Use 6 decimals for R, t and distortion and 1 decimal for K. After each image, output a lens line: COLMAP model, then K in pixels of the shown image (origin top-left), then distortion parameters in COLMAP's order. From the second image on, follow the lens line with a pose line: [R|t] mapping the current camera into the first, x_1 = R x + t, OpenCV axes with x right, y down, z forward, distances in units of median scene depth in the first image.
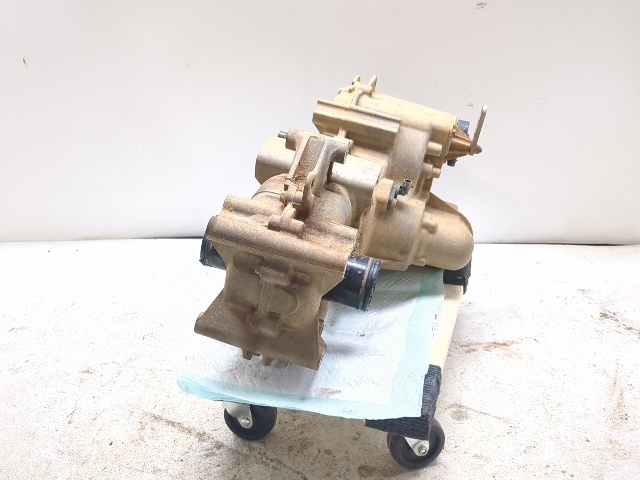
lens RADIAL K [[590.6, 0, 320.3], [0, 590.6, 239.4], [0, 0, 1]] dist [0.006758, 0.000000]
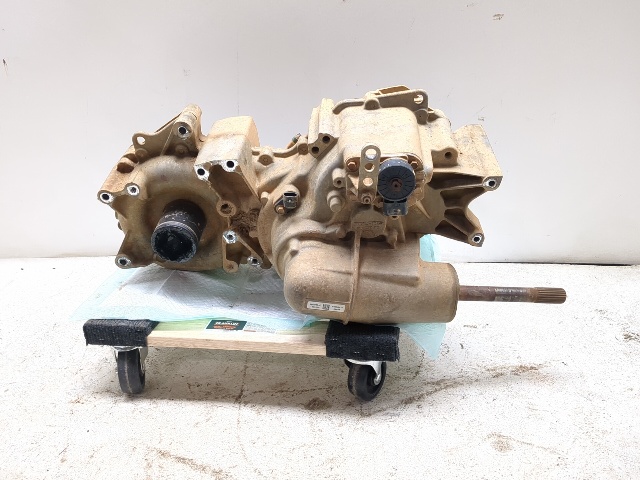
lens RADIAL K [[590.6, 0, 319.7], [0, 590.6, 238.6], [0, 0, 1]] dist [0.006758, 0.000000]
pose [[0.997410, 0.009293, 0.071320, -0.106253], [-0.006290, 0.999089, -0.042217, 0.014594], [-0.071647, 0.041659, 0.996560, 0.083092]]
